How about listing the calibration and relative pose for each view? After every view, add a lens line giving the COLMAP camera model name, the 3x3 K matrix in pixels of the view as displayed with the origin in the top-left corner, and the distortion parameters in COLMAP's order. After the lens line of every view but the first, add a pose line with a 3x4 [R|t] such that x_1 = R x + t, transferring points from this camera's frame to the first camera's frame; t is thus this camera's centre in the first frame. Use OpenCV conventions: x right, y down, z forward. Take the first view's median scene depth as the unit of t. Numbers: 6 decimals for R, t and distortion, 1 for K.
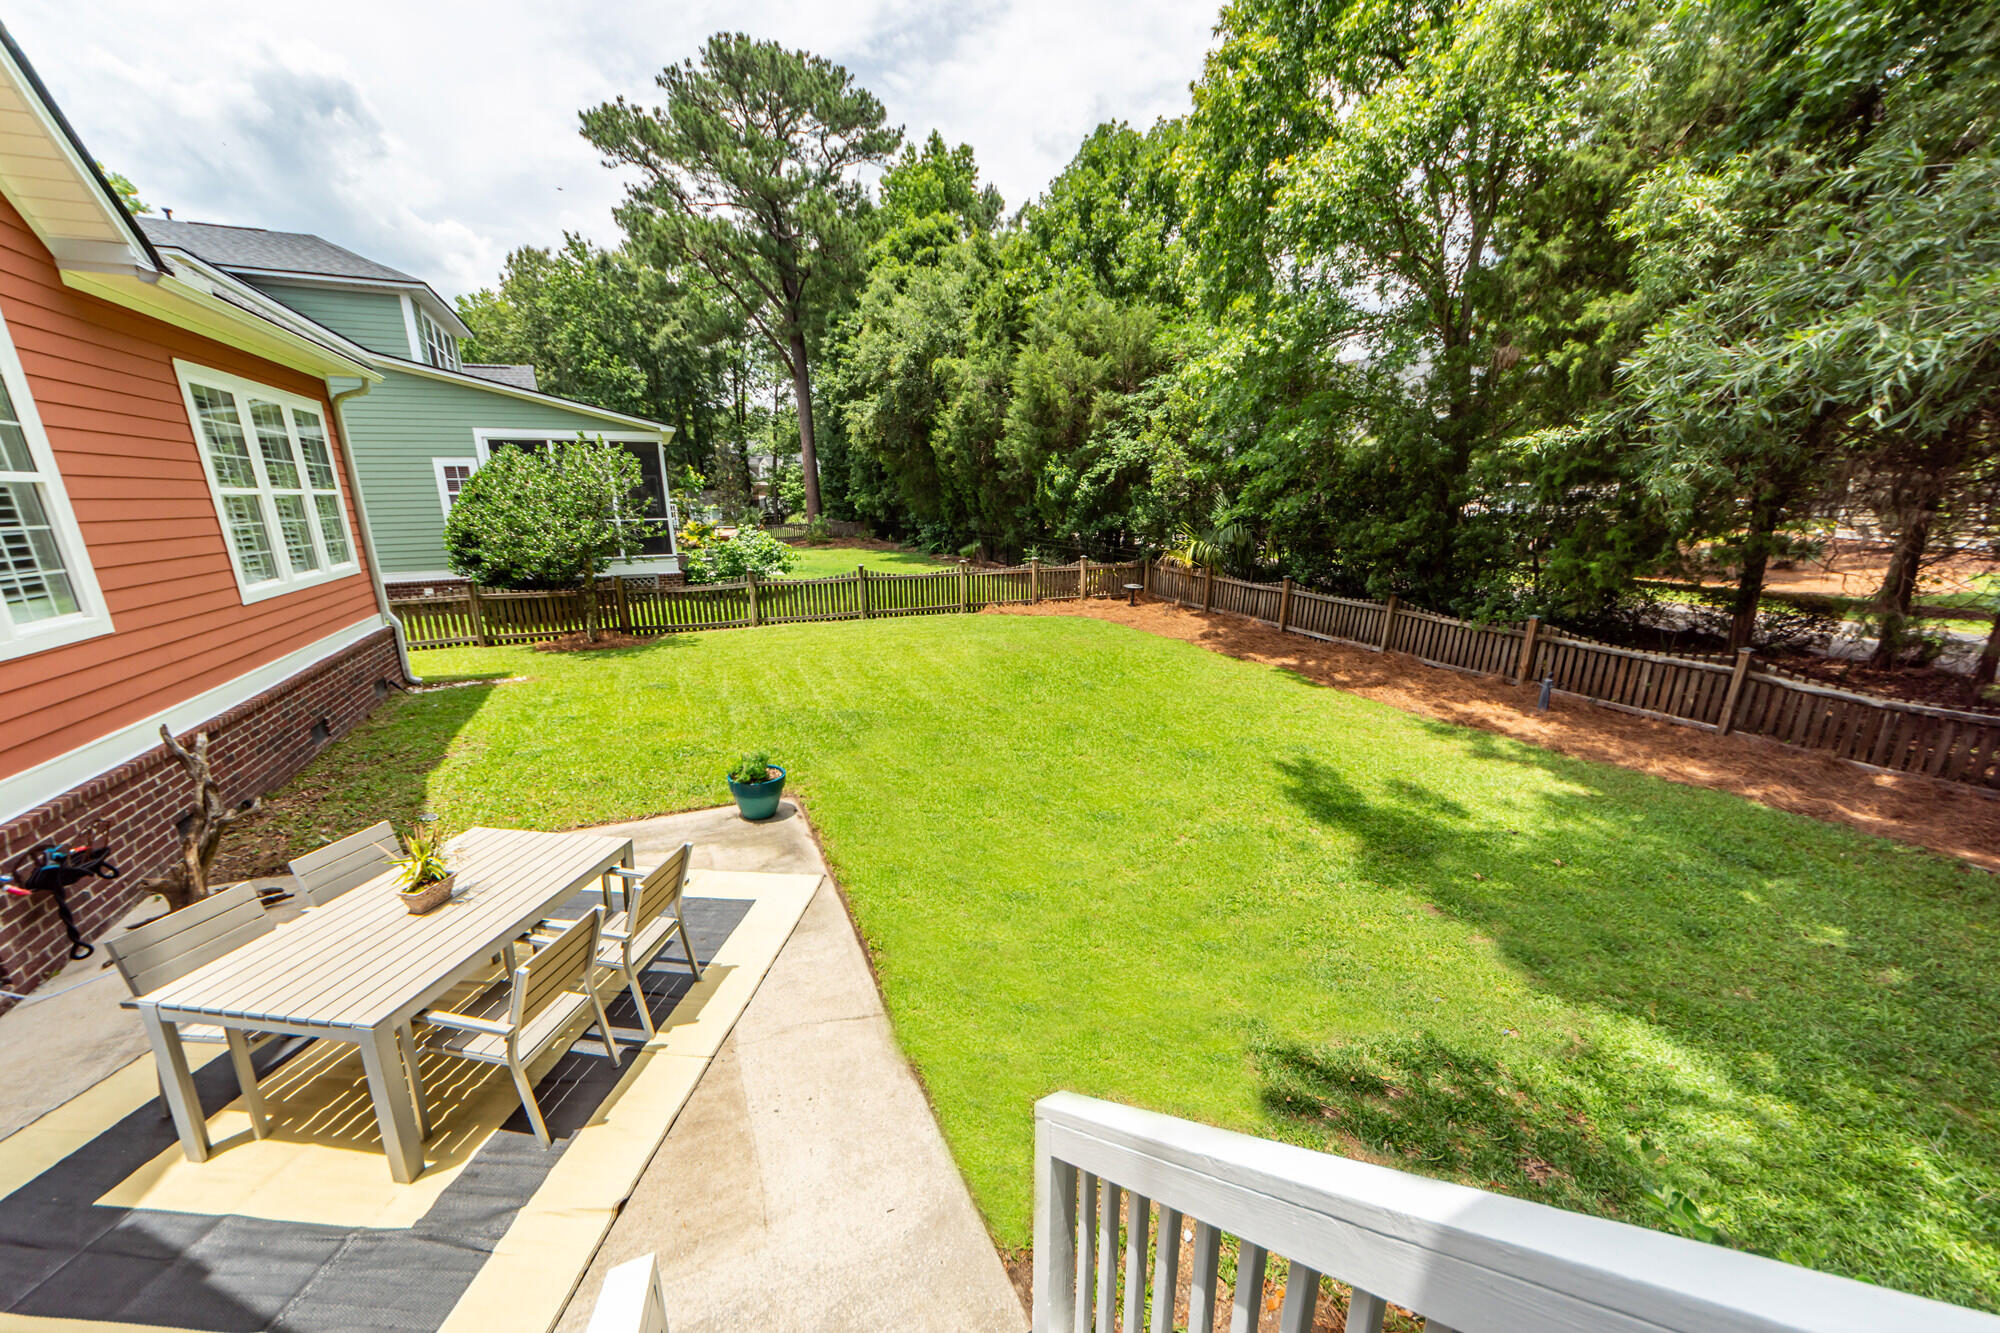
lens RADIAL K [[724.5, 0, 1000.0], [0, 724.5, 666.5], [0, 0, 1]] dist [-0.002347, -0.000184]
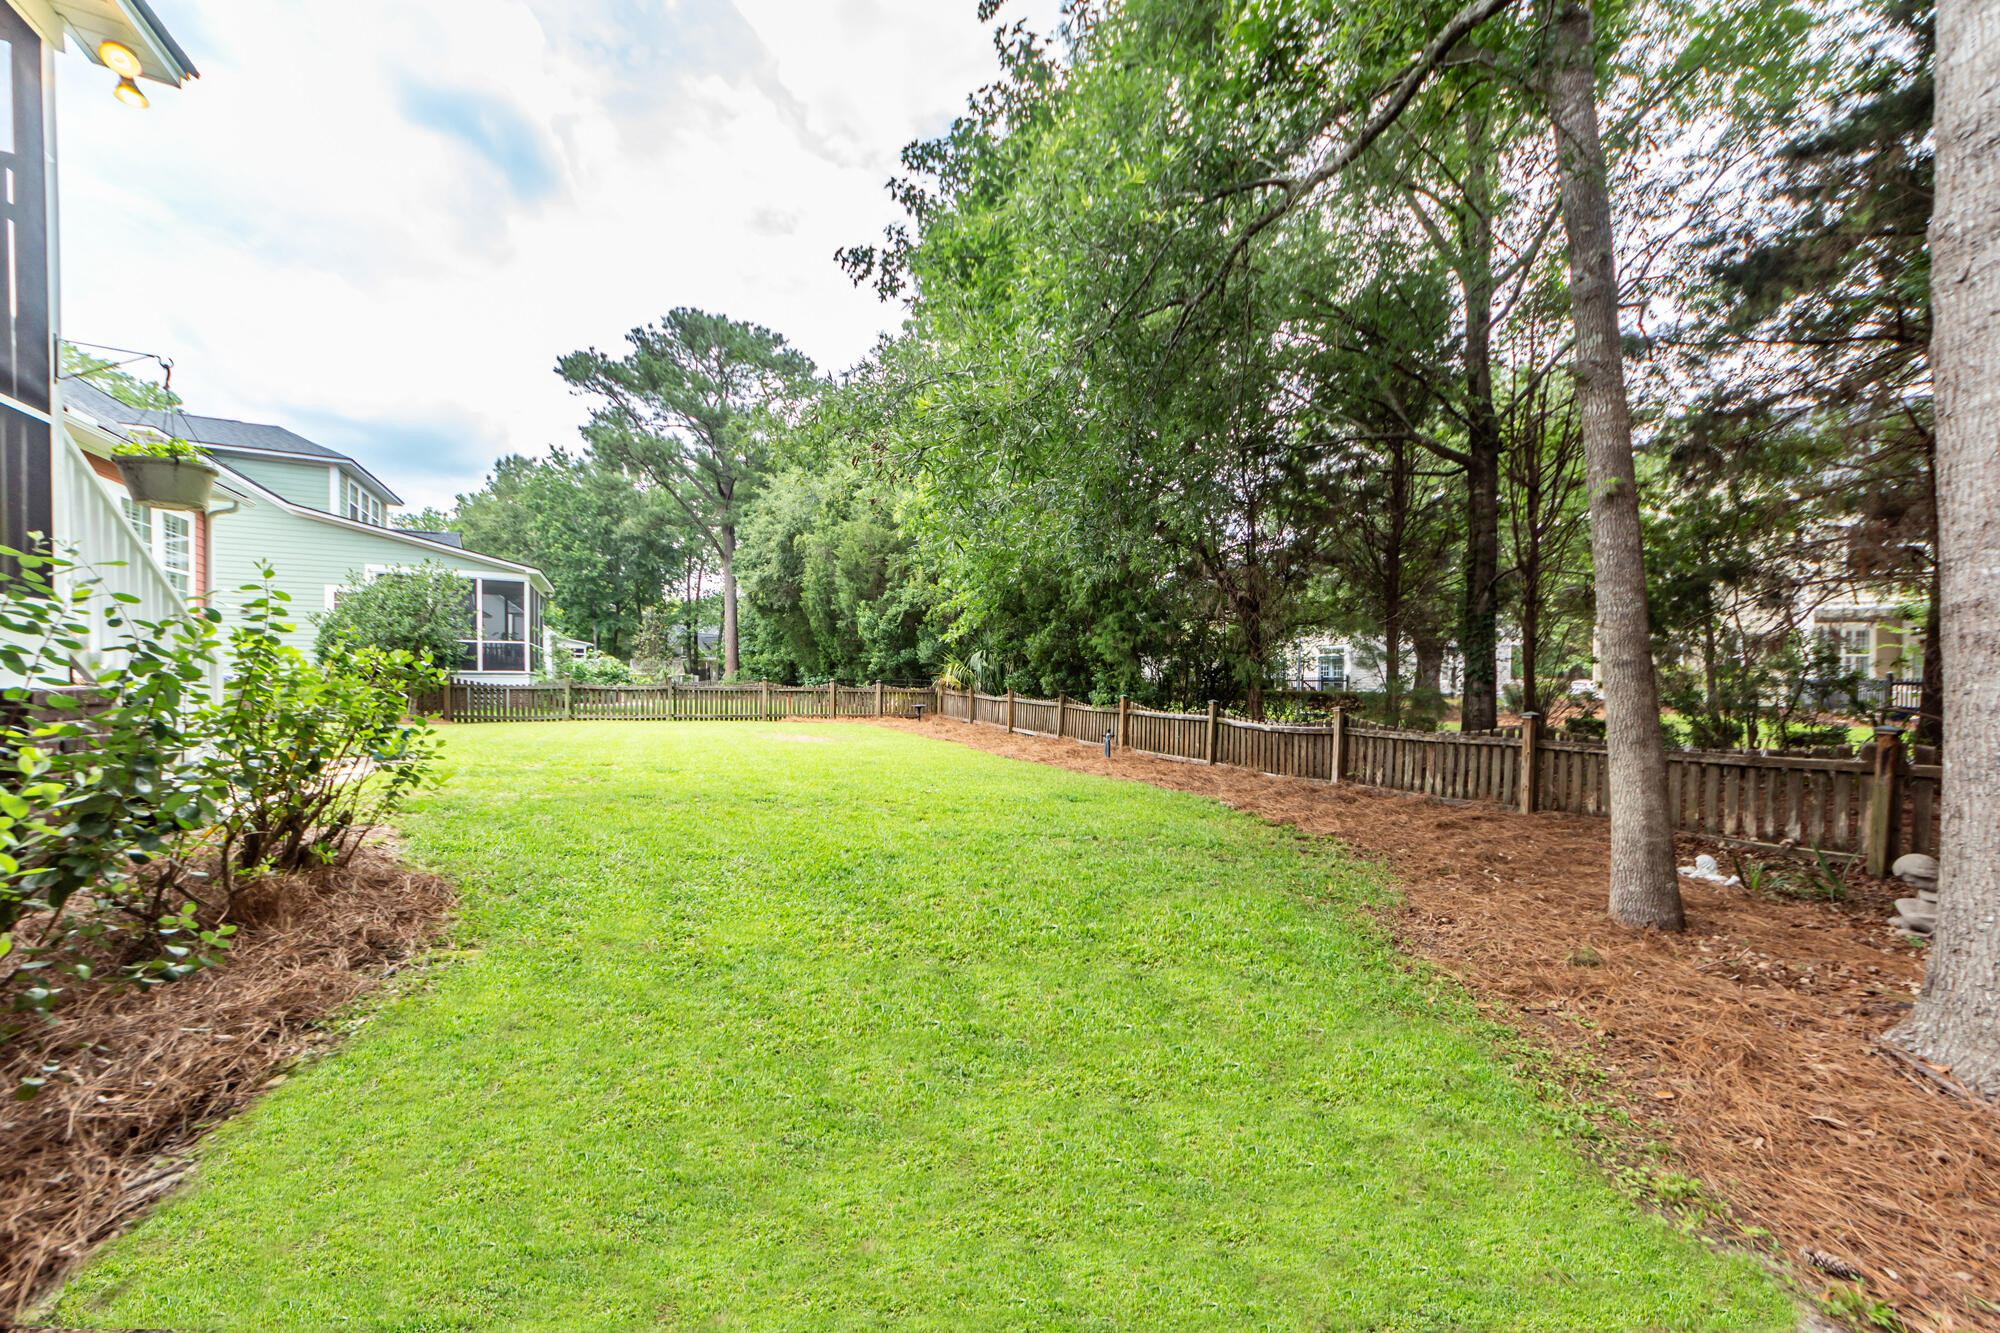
lens RADIAL K [[693.6, 0, 993.4], [0, 693.6, 683.5], [0, 0, 1]] dist [-0.000447, -0.000022]
pose [[0.999265, 0.015395, 0.035106, 0.148775], [-0.006842, 0.972733, -0.231826, 0.067331], [-0.037718, 0.231416, 0.972123, -0.077355]]
